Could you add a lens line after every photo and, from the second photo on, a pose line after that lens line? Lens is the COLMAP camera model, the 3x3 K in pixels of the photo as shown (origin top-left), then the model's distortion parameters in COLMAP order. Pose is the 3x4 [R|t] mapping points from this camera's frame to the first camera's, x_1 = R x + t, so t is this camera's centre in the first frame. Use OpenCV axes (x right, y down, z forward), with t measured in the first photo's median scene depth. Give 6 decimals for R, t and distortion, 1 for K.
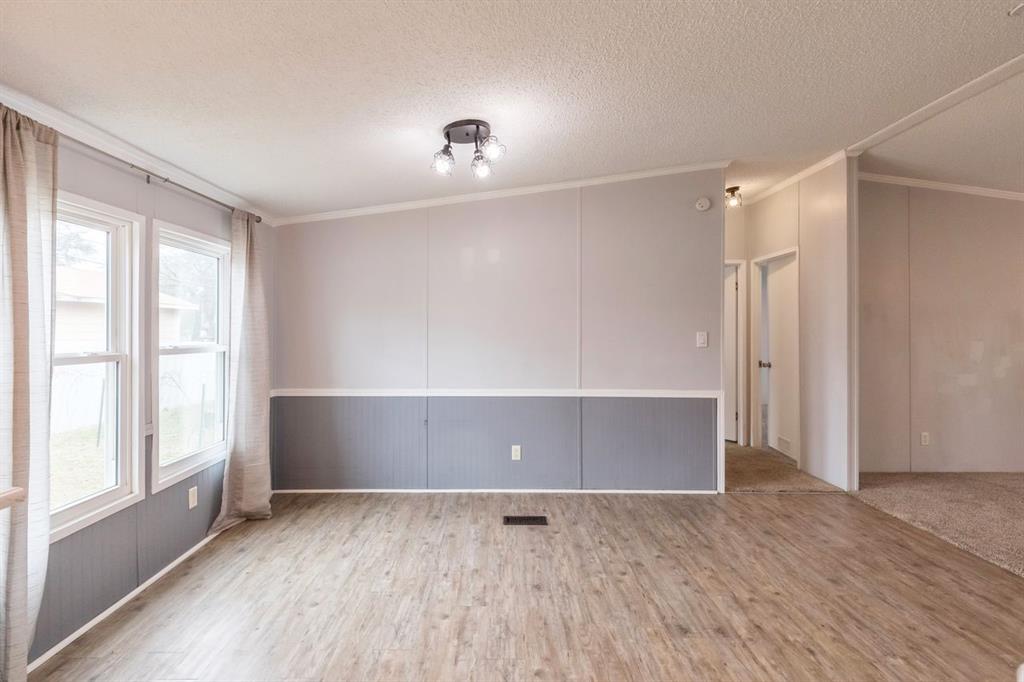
lens RADIAL K [[483.1, 0, 502.9], [0, 483.1, 329.2], [0, 0, 1]] dist [0.001999, 0.000132]
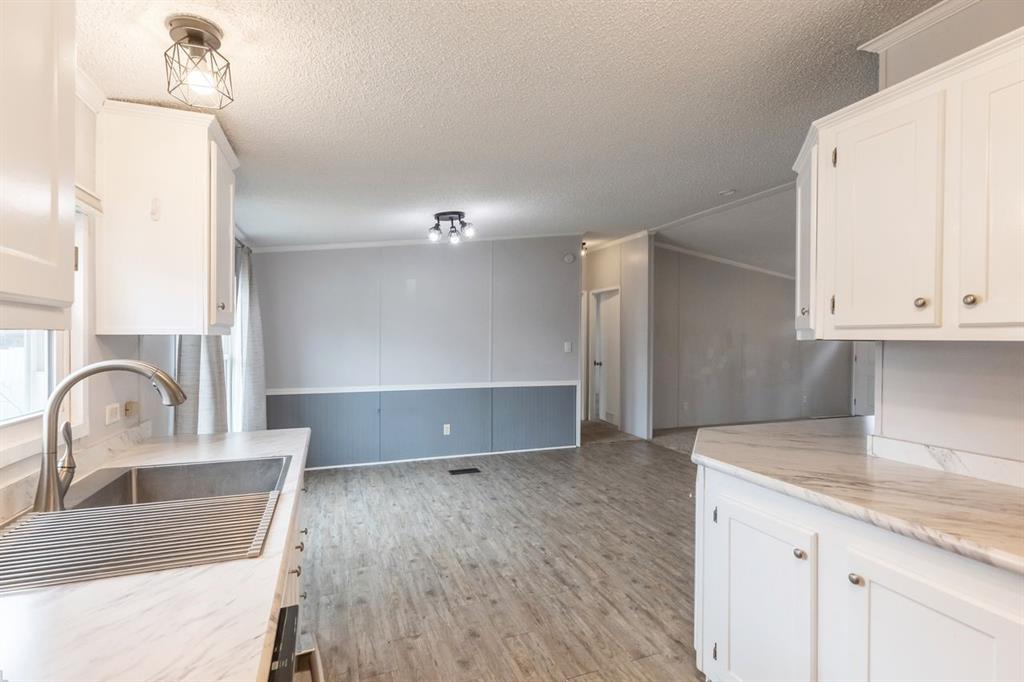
lens RADIAL K [[468.6, 0, 513.8], [0, 468.6, 341.2], [0, 0, 1]] dist [-0.000117, -0.000527]
pose [[0.936150, 0.000169, 0.351601, -0.298239], [-0.005350, 0.999891, 0.013762, -0.018928], [-0.351561, -0.014764, 0.936049, -0.359479]]
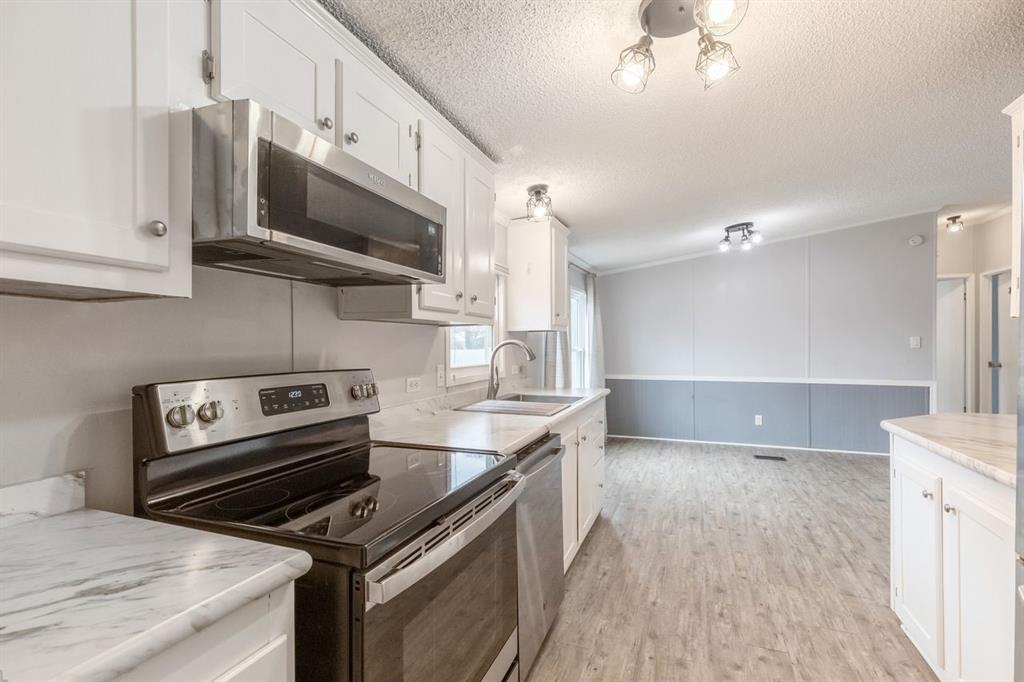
lens RADIAL K [[465.0, 0, 515.6], [0, 465.0, 344.2], [0, 0, 1]] dist [0.000474, -0.000121]
pose [[0.927670, -0.006784, -0.373339, -0.146244], [0.011286, 0.999888, 0.009874, 0.001375], [0.373230, -0.013374, 0.927642, -0.671980]]
